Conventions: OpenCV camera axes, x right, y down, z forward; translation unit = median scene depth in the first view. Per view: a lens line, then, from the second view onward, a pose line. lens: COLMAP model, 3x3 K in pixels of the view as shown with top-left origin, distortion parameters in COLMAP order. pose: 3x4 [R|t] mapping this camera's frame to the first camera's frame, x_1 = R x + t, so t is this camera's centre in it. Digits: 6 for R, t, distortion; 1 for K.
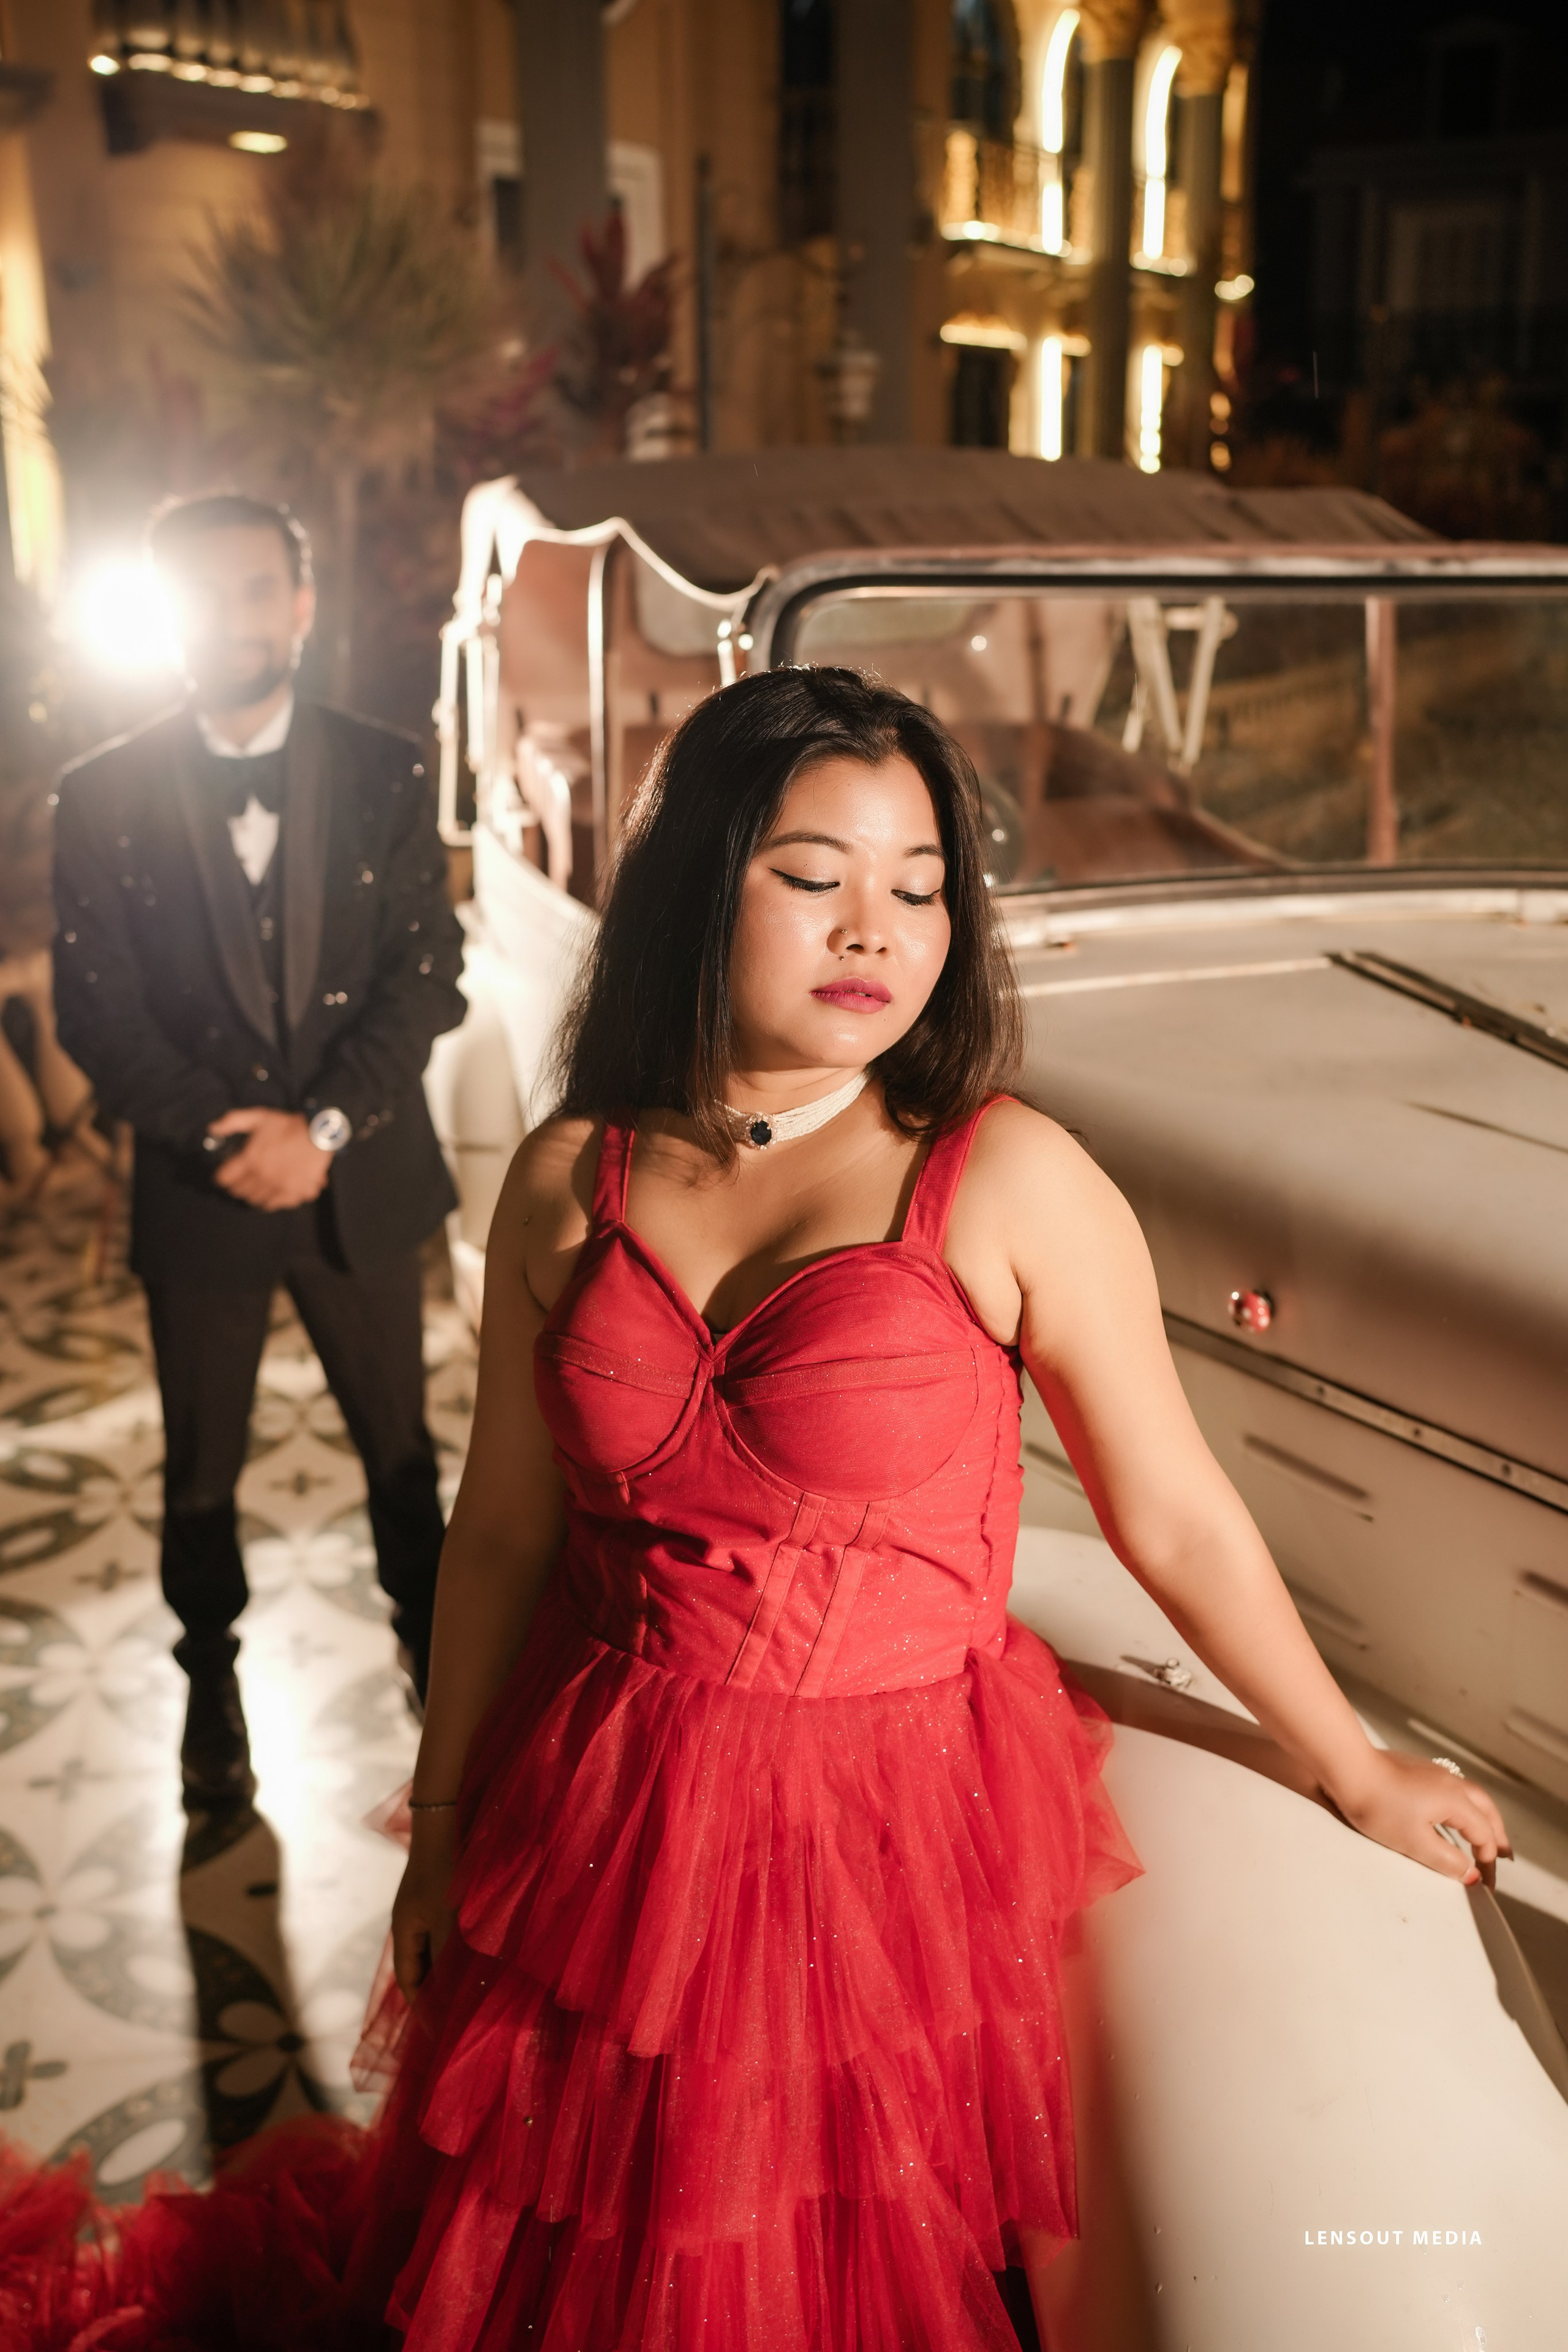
lens RADIAL K [[2221.8, 0, 807.9], [0, 2221.8, 1169.1], [0, 0, 1]] dist [-0.072122, 0.000000]
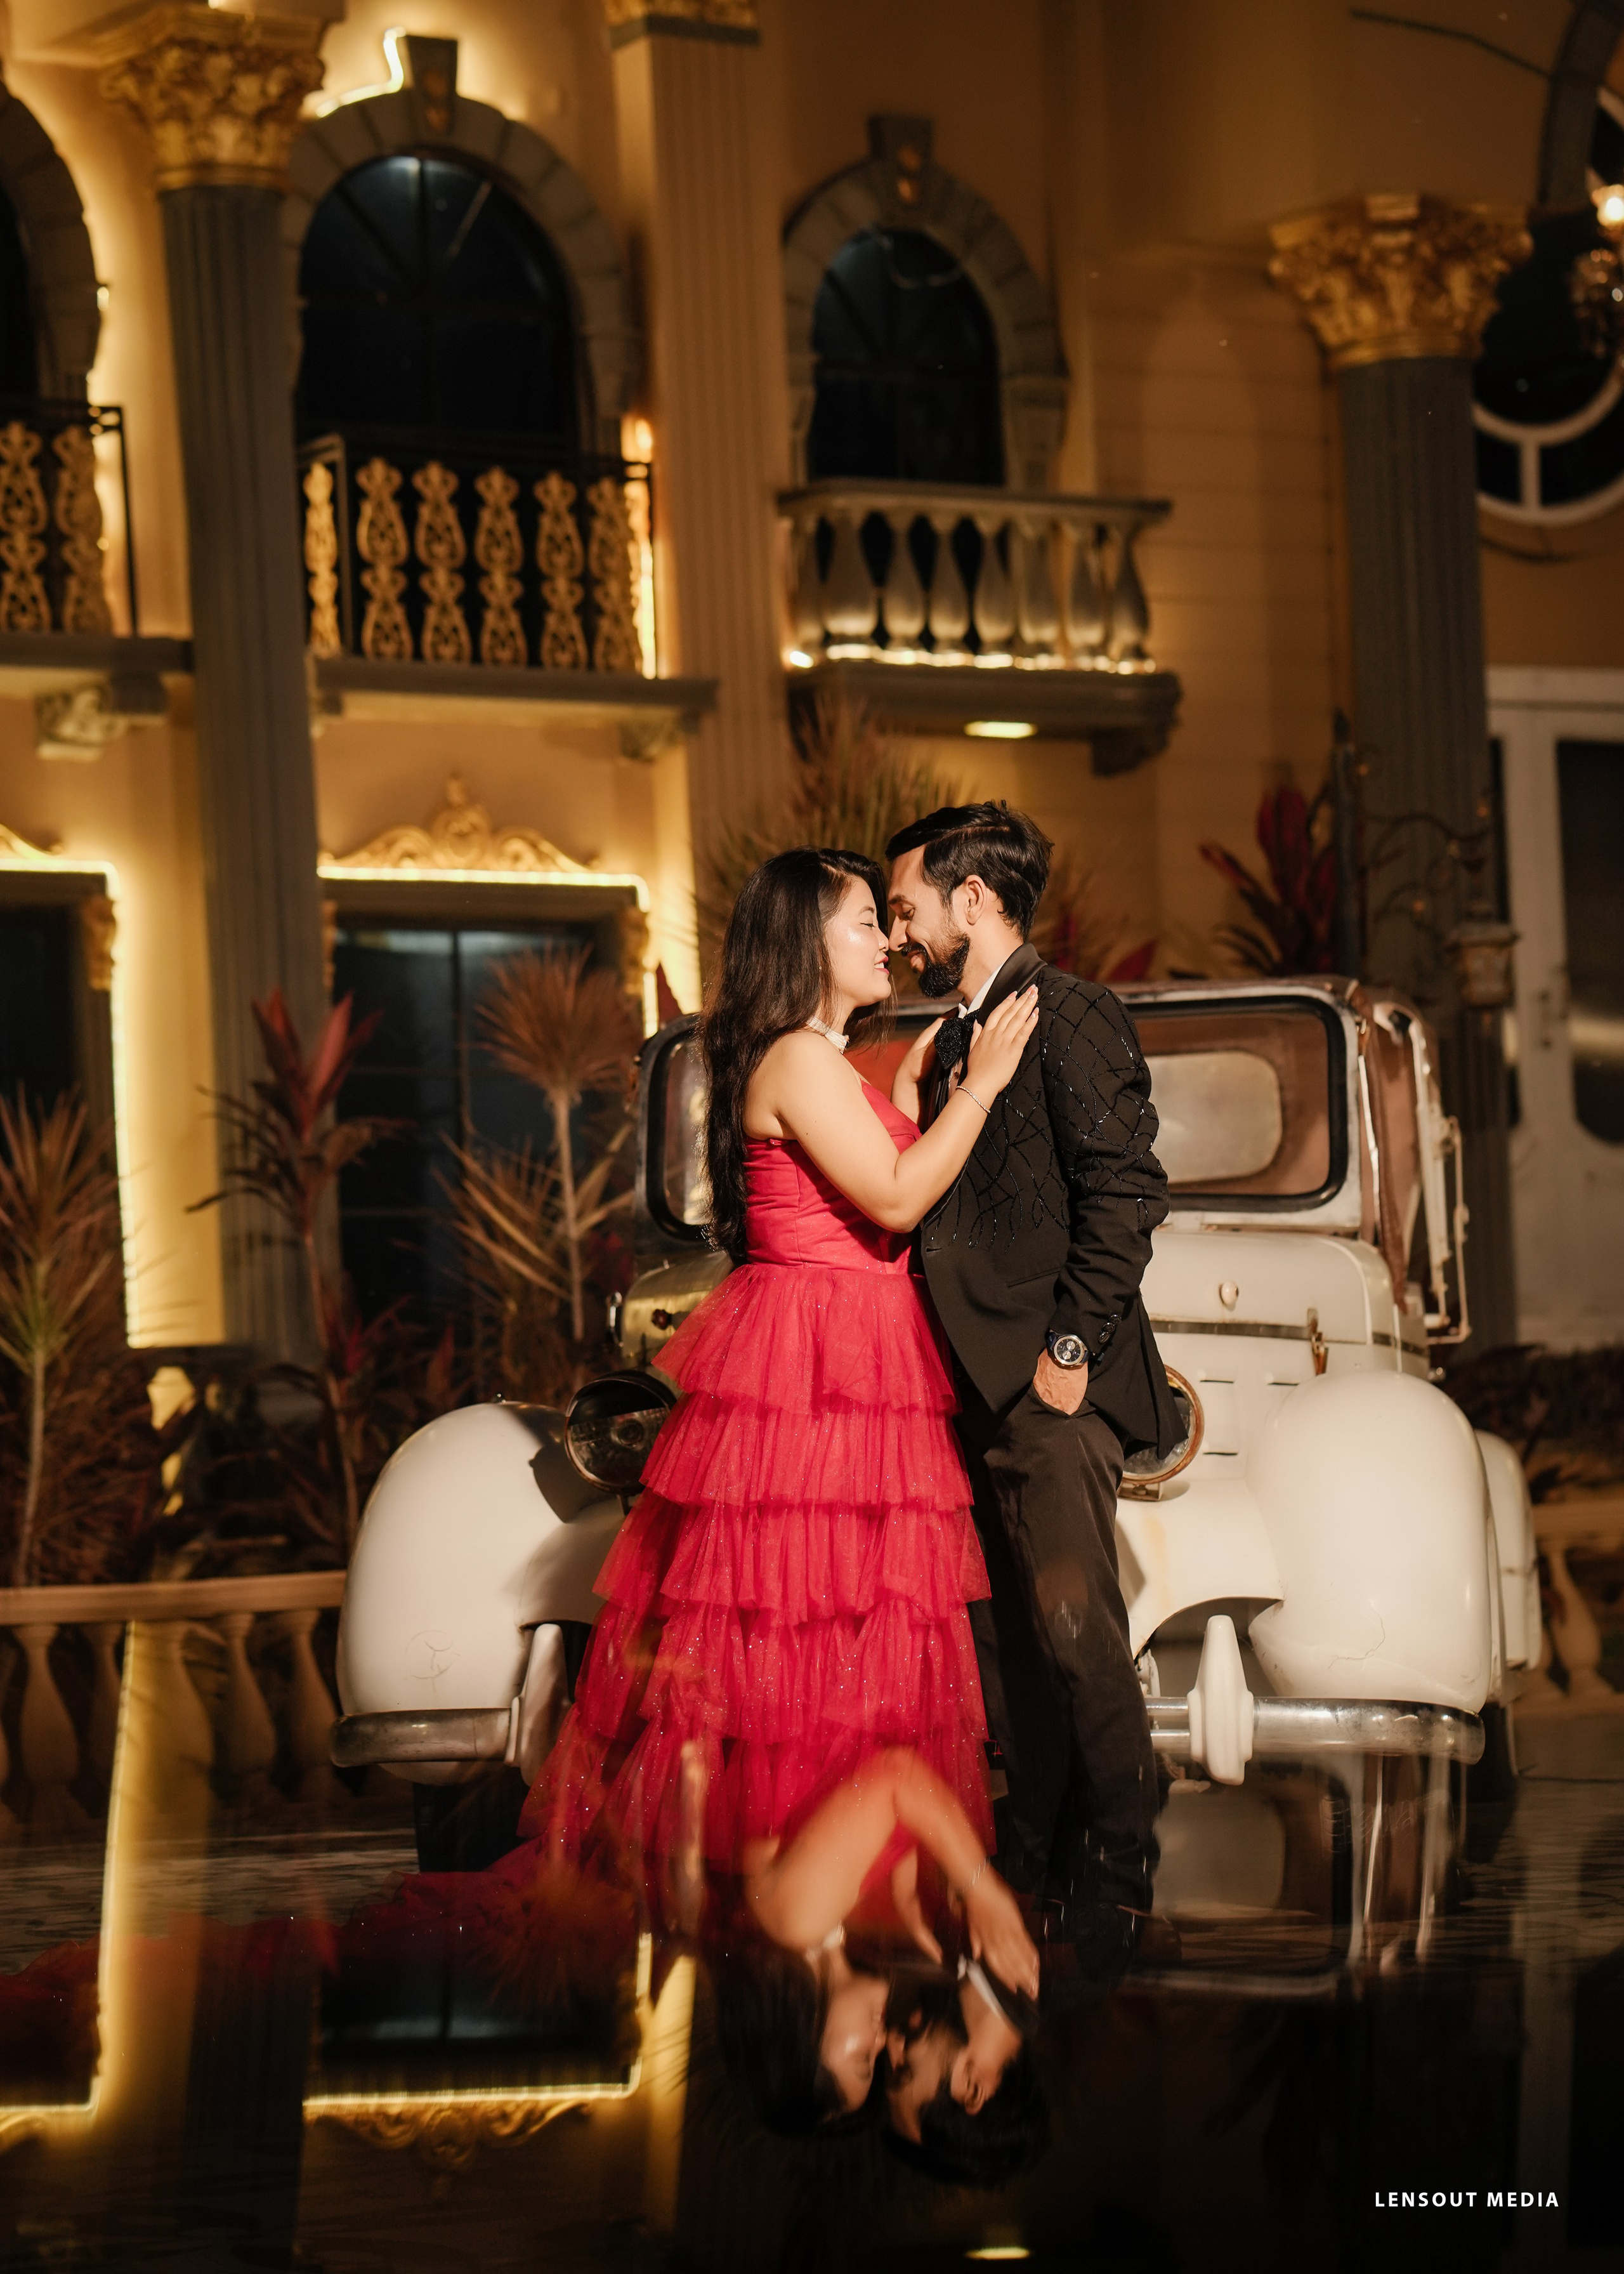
lens RADIAL K [[6034.0, 0, 780.3], [0, 6034.0, 1259.7], [0, 0, 1]] dist [0.555433, 0.000000]
pose [[0.909631, -0.049508, -0.412458, 0.822850], [-0.090040, 0.945774, -0.312097, 0.571108], [0.405543, 0.321030, 0.855847, -1.208160]]
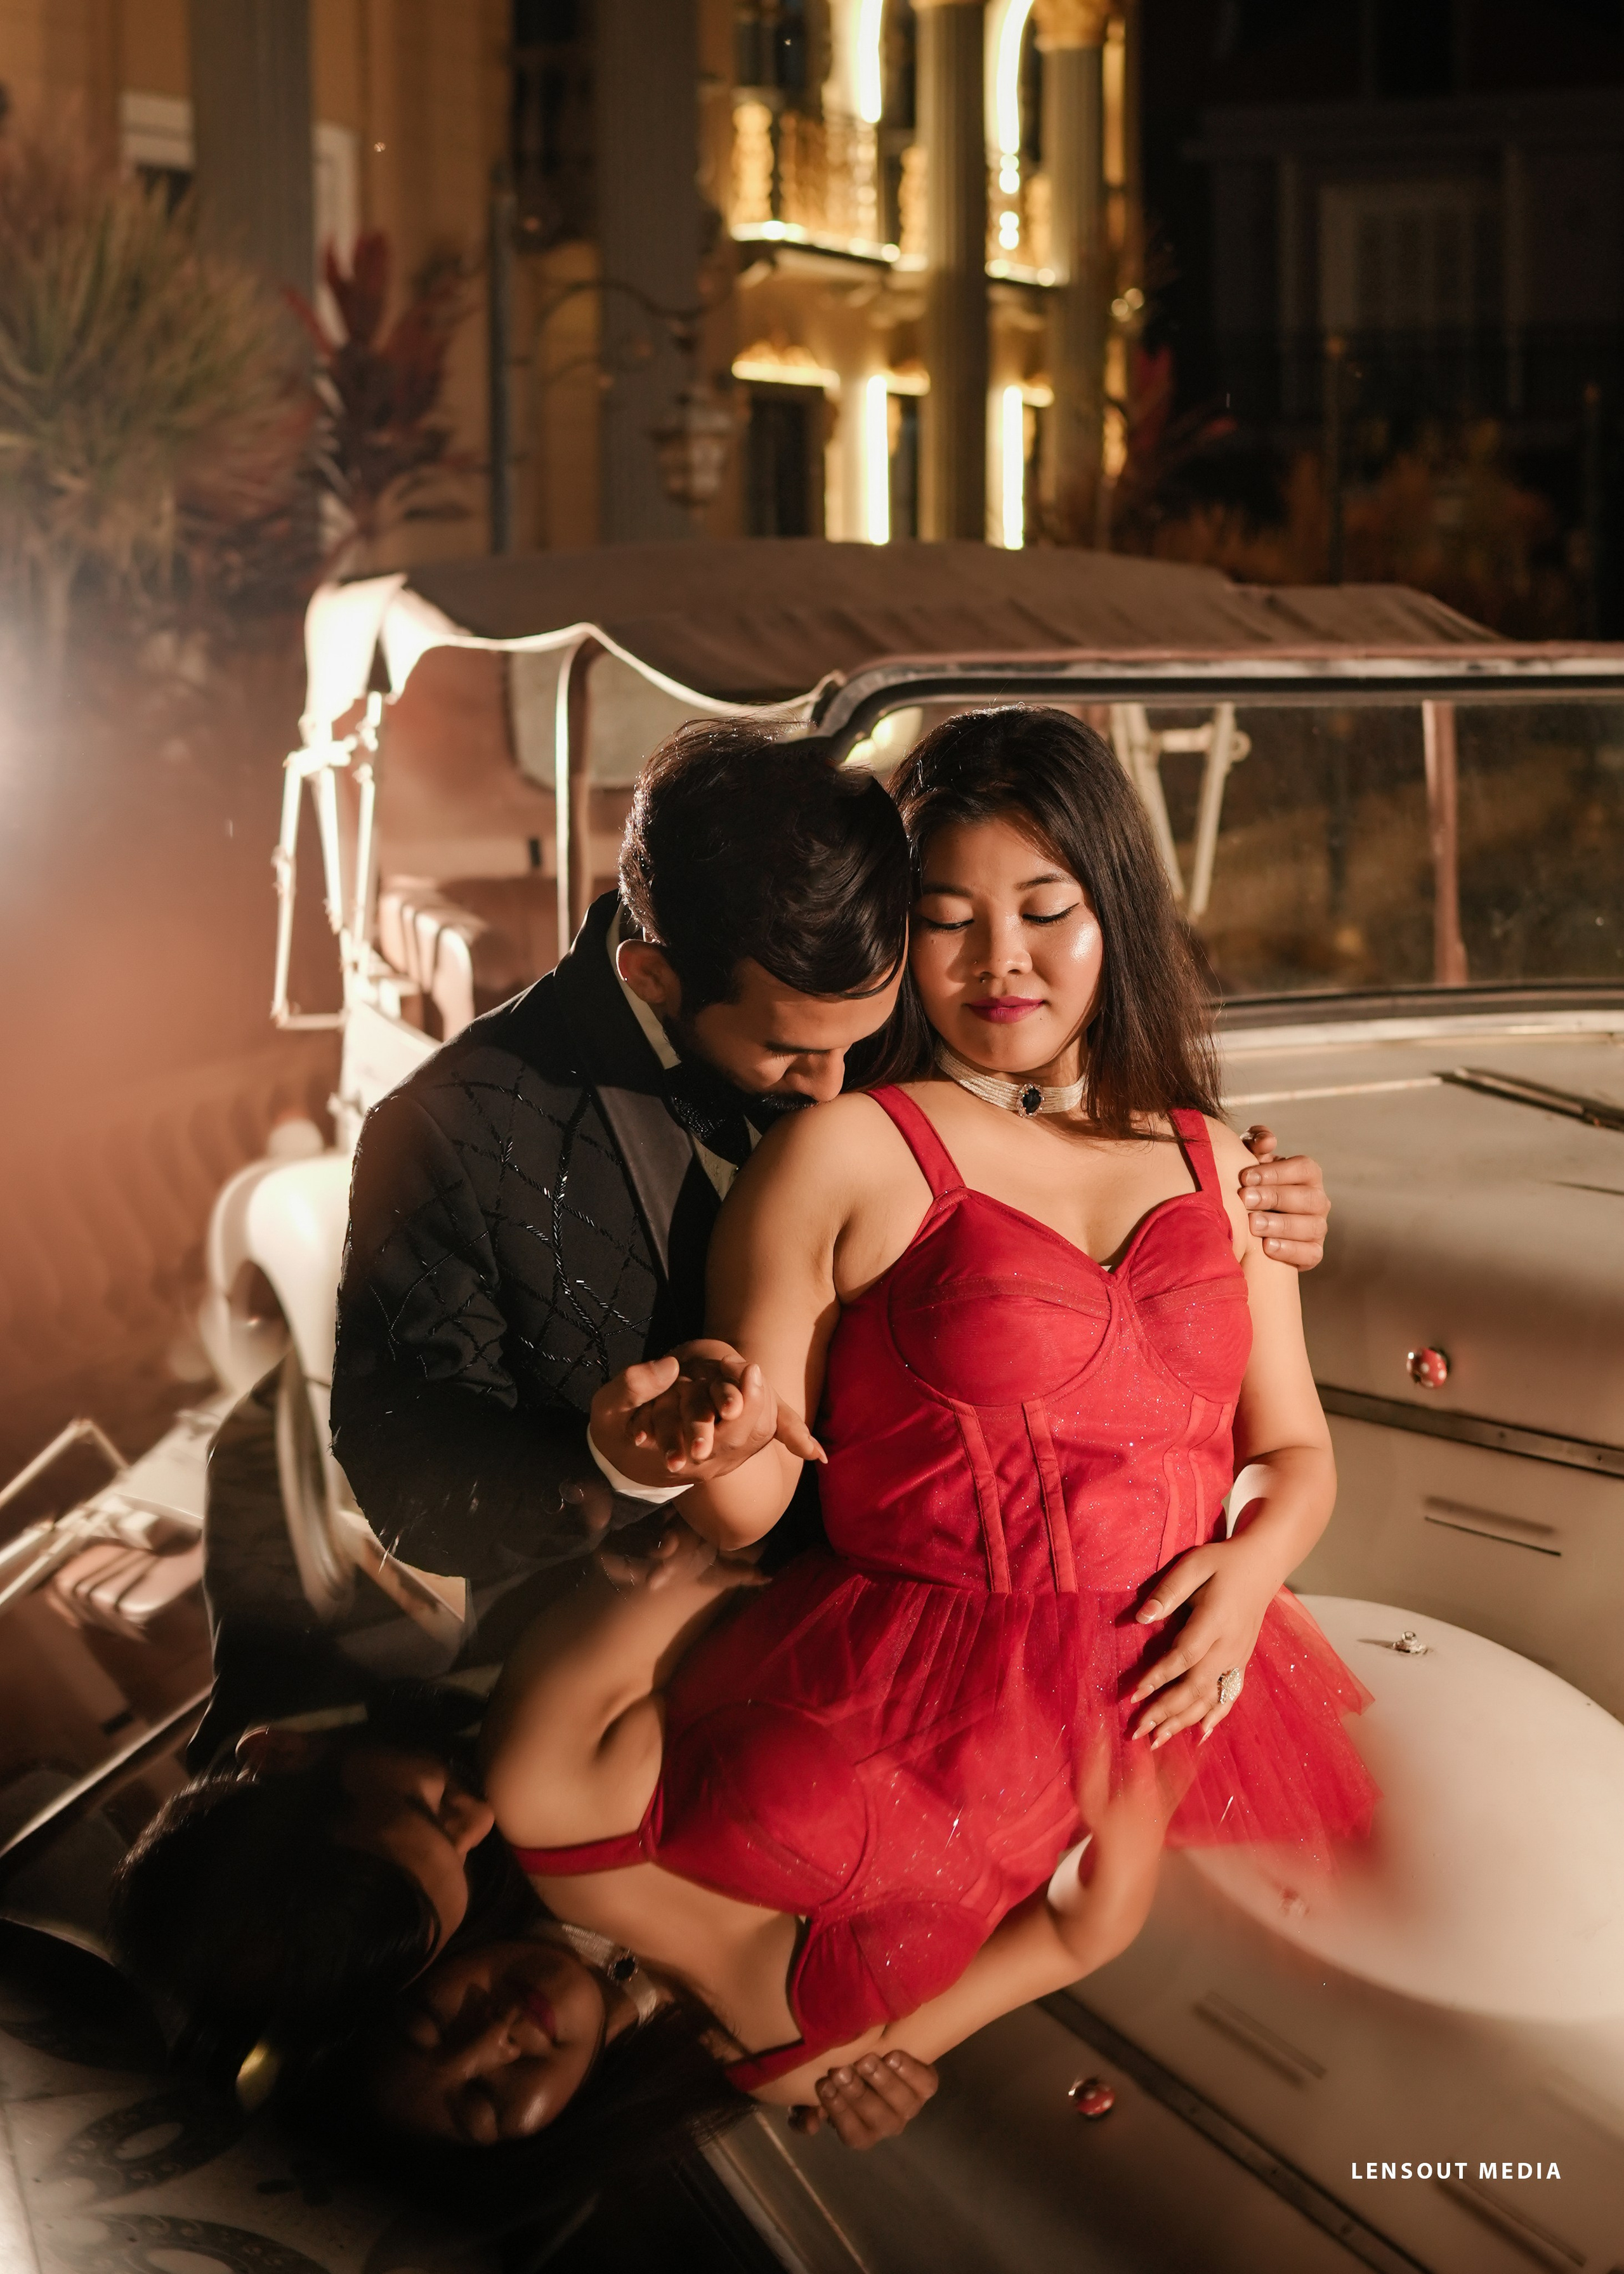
lens RADIAL K [[3536.4, 0, 822.1], [0, 3536.4, 1150.2], [0, 0, 1]] dist [-0.117243, 0.000000]
pose [[0.993757, -0.020055, 0.109749, -0.091037], [0.035042, 0.990037, -0.136380, 0.062711], [-0.105921, 0.139374, 0.984559, -0.210476]]
